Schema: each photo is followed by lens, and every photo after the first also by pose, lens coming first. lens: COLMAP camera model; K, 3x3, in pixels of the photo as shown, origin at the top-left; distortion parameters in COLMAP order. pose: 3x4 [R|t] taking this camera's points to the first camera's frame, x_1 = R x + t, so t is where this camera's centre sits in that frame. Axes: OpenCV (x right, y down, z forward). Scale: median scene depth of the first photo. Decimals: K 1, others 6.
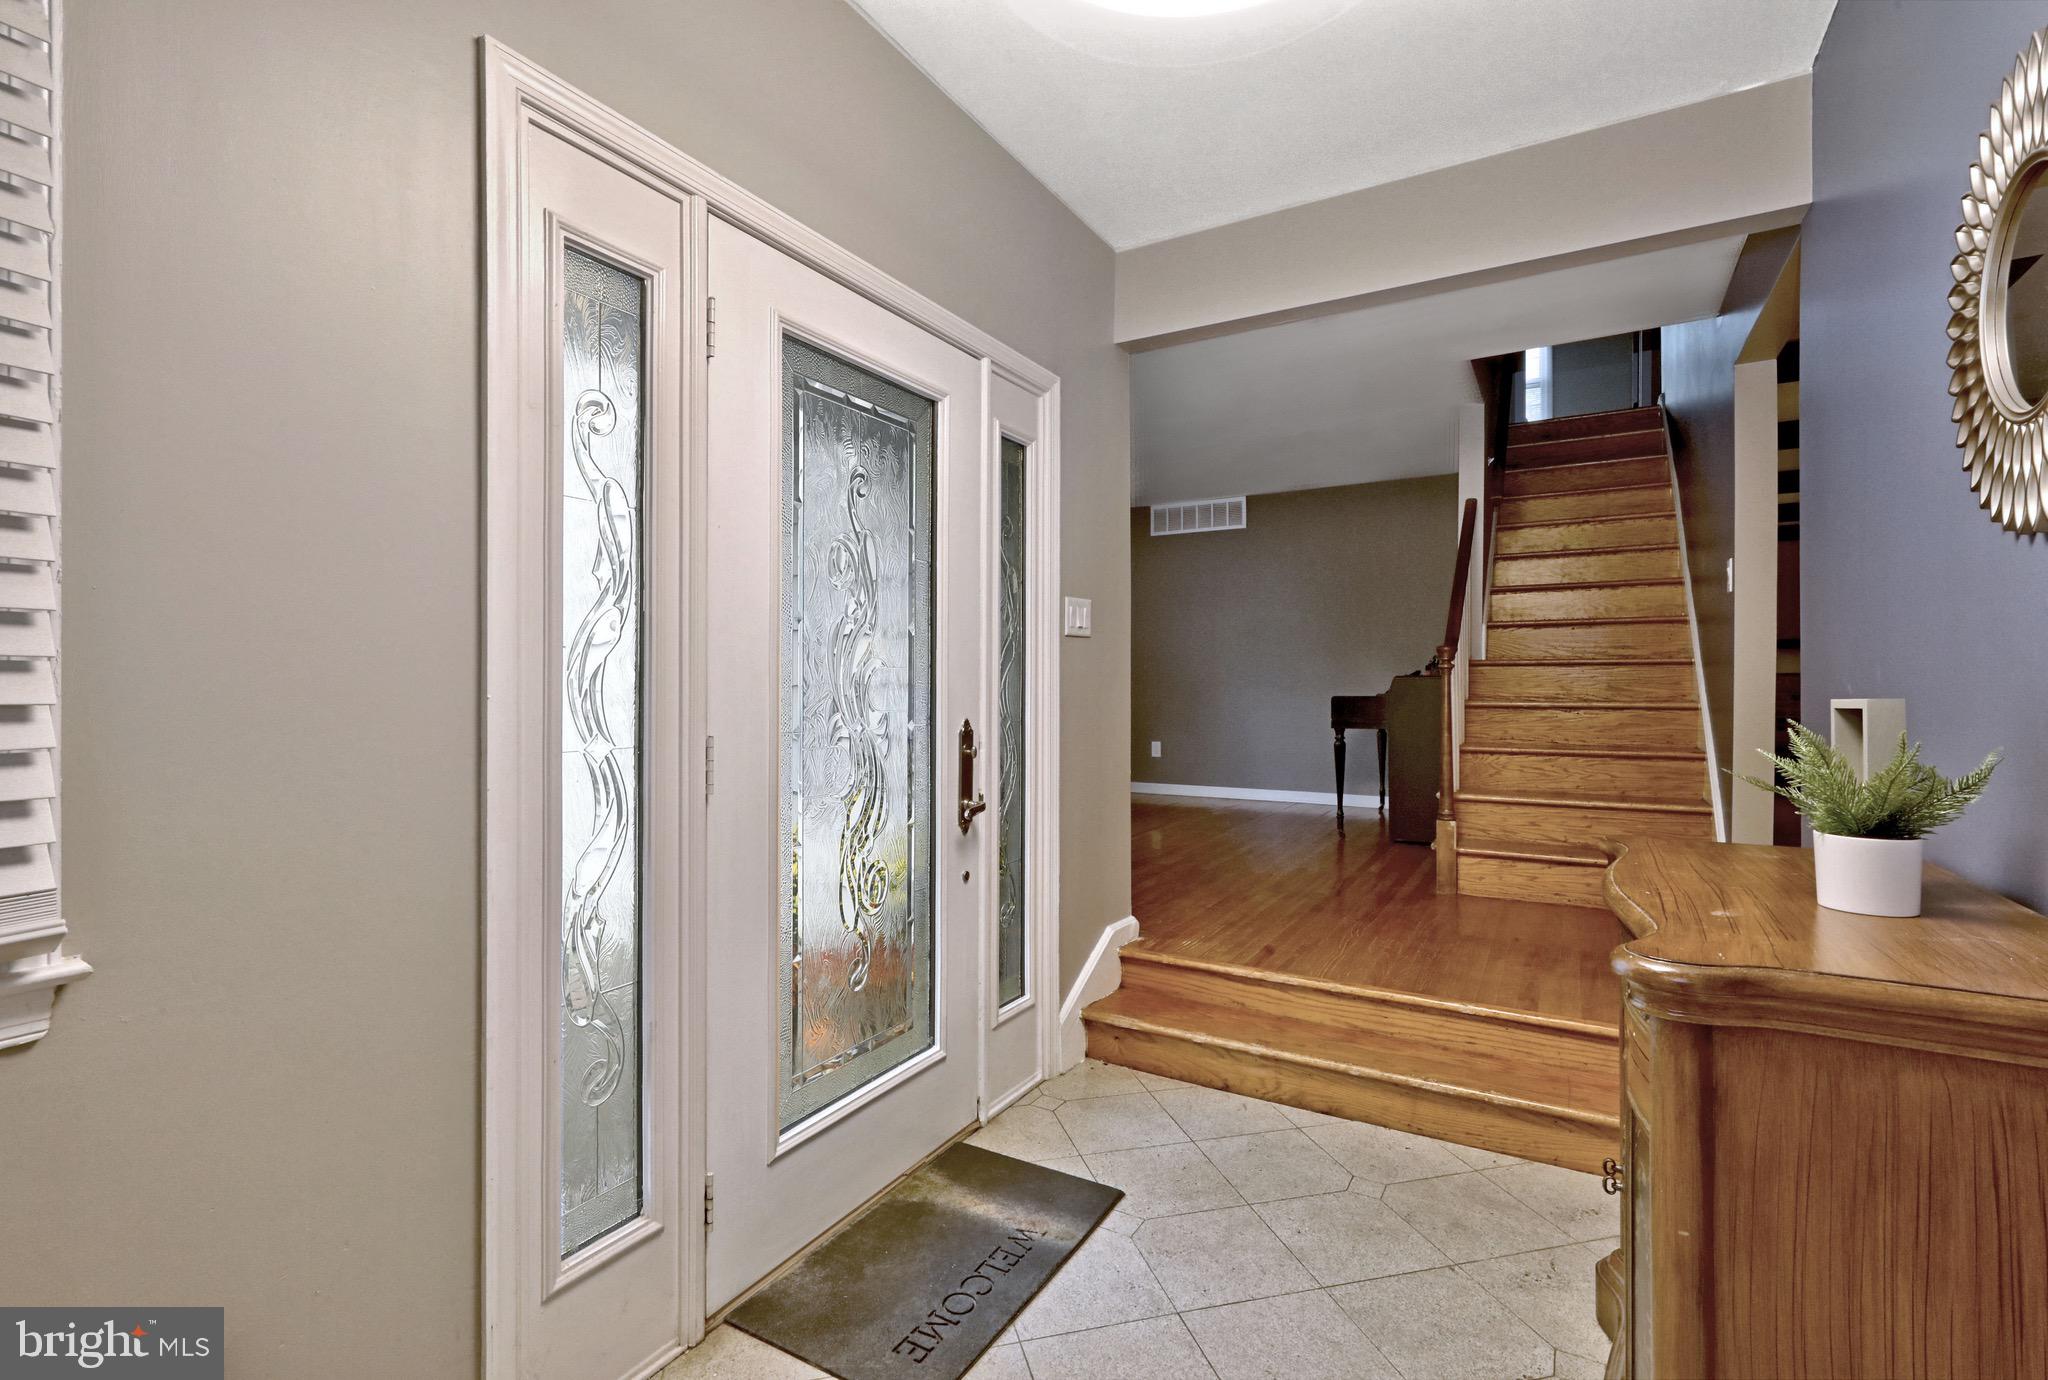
lens RADIAL K [[922.9, 0, 1026.8], [0, 922.9, 692.7], [0, 0, 1]] dist [0.000578, -0.001225]
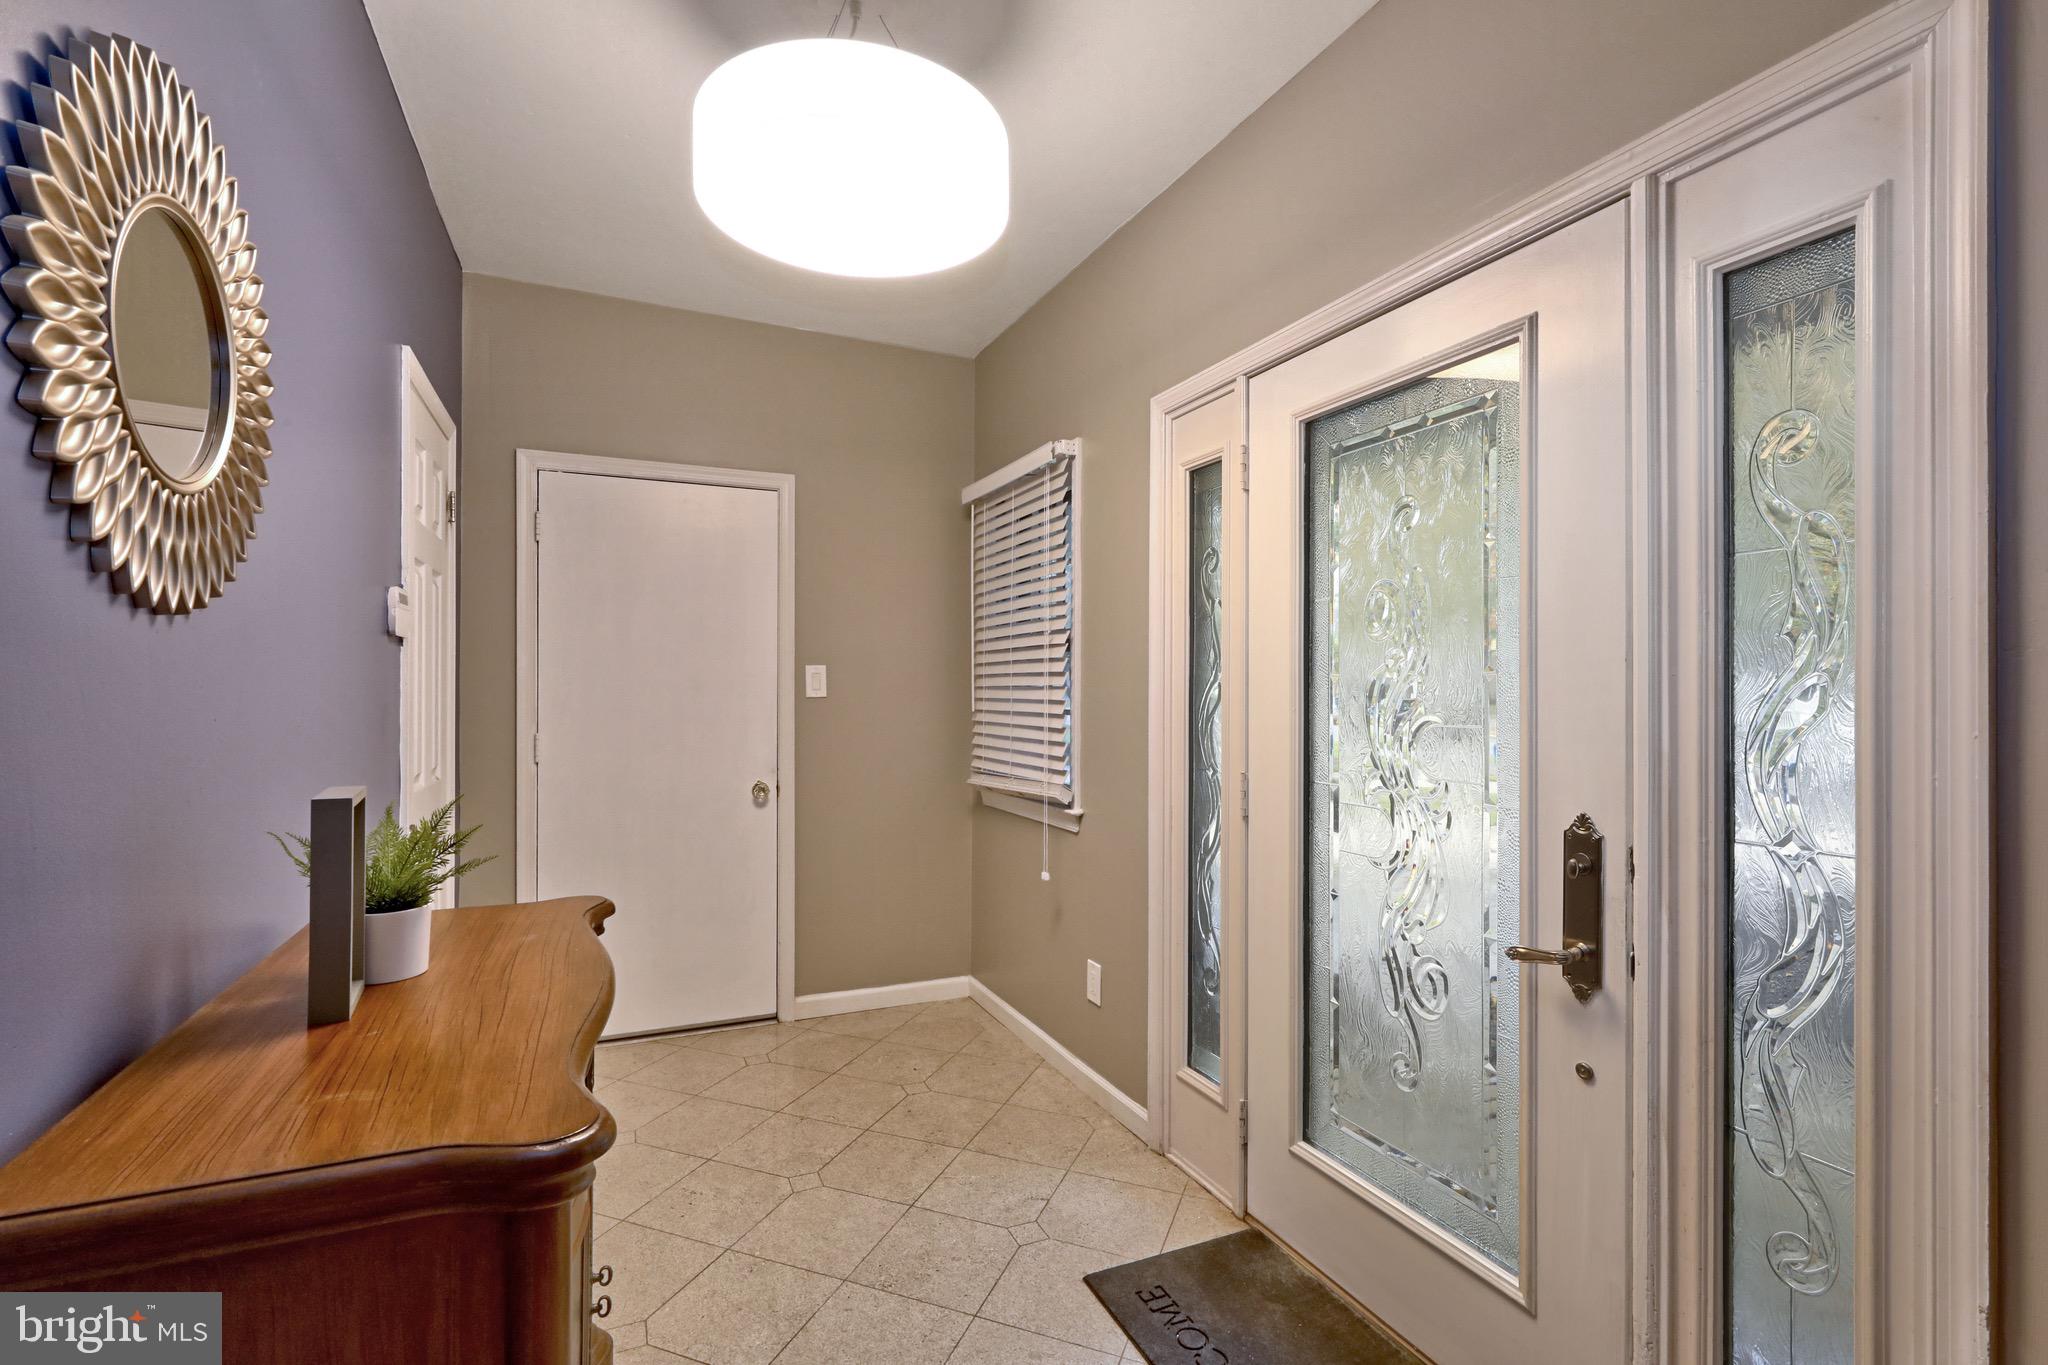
lens RADIAL K [[919.7, 0, 1032.3], [0, 919.7, 682.9], [0, 0, 1]] dist [0.000297, 0.000275]
pose [[-0.572510, -0.003678, -0.819890, 0.809543], [-0.005412, 0.999985, -0.000707, -0.069933], [0.819880, 0.004033, -0.572521, 1.322076]]
